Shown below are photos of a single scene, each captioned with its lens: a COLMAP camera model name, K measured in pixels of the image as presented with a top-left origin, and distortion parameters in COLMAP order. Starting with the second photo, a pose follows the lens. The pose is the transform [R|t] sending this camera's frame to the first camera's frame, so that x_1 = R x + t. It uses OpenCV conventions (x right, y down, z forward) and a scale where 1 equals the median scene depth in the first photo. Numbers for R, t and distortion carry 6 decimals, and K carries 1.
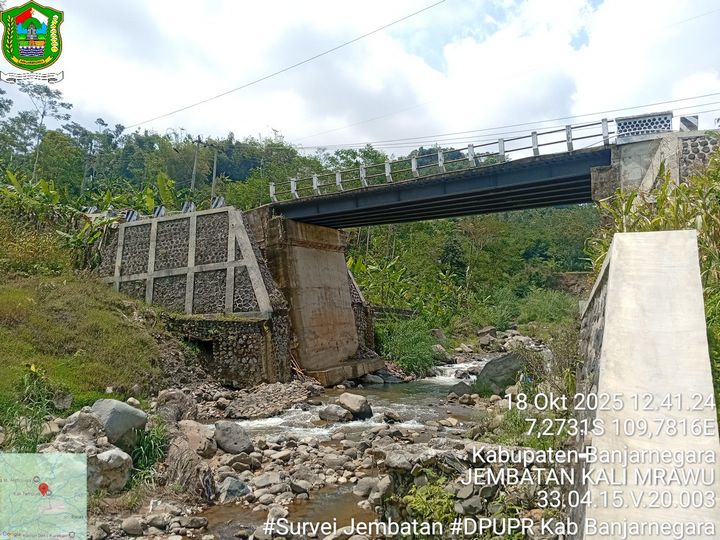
lens RADIAL K [[544.0, 0, 360.0], [0, 544.0, 270.0], [0, 0, 1]] dist [0.103124, -0.234269]
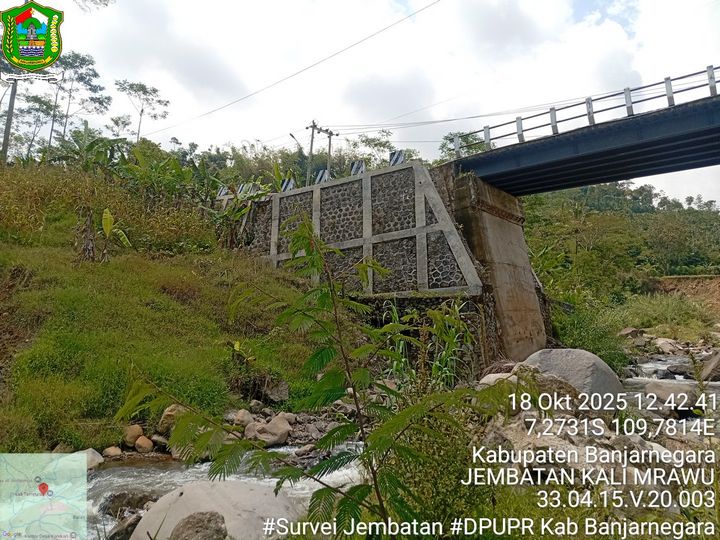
lens RADIAL K [[546.7, 0, 358.1], [0, 546.7, 272.3], [0, 0, 1]] dist [0.112574, -0.243107]
pose [[0.993689, -0.023545, -0.109670, -0.240385], [0.020956, 0.999475, -0.024694, 0.069391], [0.110194, 0.022240, 0.993661, 0.185581]]
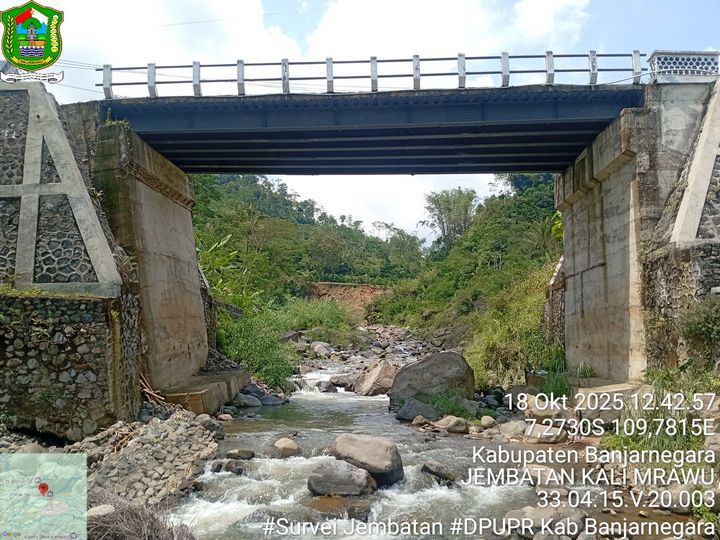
lens RADIAL K [[549.1, 0, 361.9], [0, 549.1, 270.6], [0, 0, 1]] dist [0.040088, -0.096637]
pose [[0.886657, 0.059333, 0.458605, -0.191795], [-0.051610, 0.998235, -0.029368, 0.063986], [-0.459538, 0.002371, 0.888155, 0.397918]]
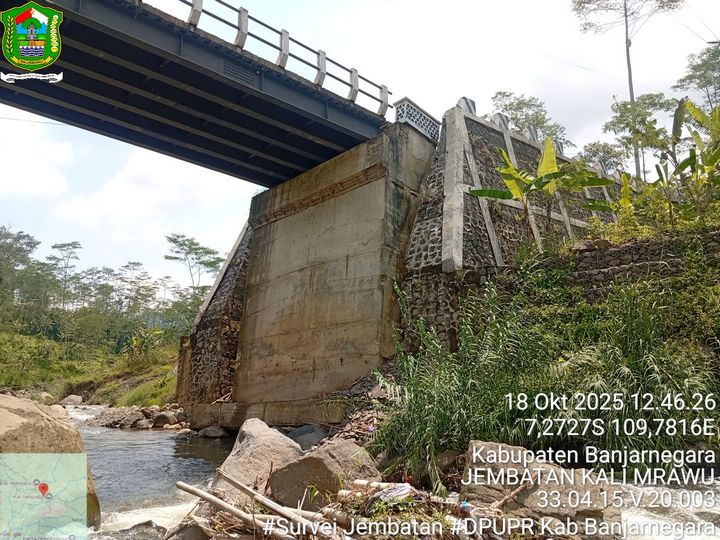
lens RADIAL K [[551.1, 0, 358.0], [0, 551.1, 268.1], [0, 0, 1]] dist [0.112352, -0.240201]
pose [[-0.309997, -0.174681, -0.934552, 0.546419], [0.112441, 0.969342, -0.218481, 0.196933], [0.944065, -0.172810, -0.280852, 1.422261]]
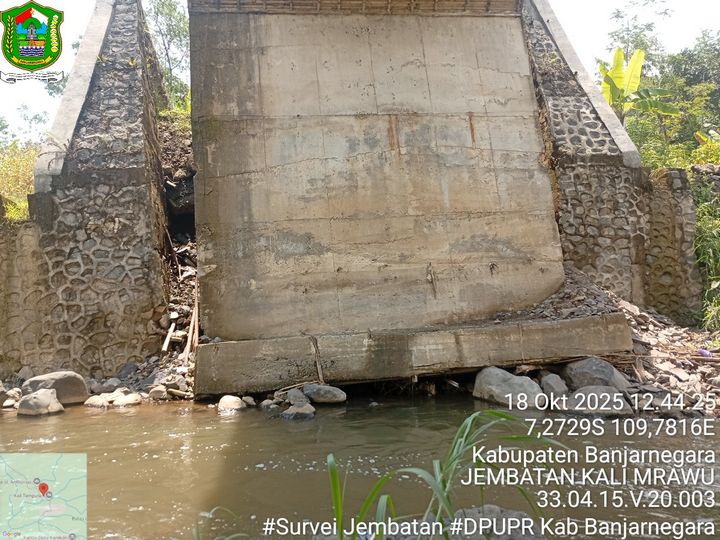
lens RADIAL K [[551.1, 0, 358.0], [0, 551.1, 268.1], [0, 0, 1]] dist [0.112352, -0.240201]
pose [[0.577670, -0.069678, -0.813291, 0.244369], [0.100687, 0.994824, -0.013714, 0.157373], [0.810036, -0.073966, 0.581696, 0.903320]]
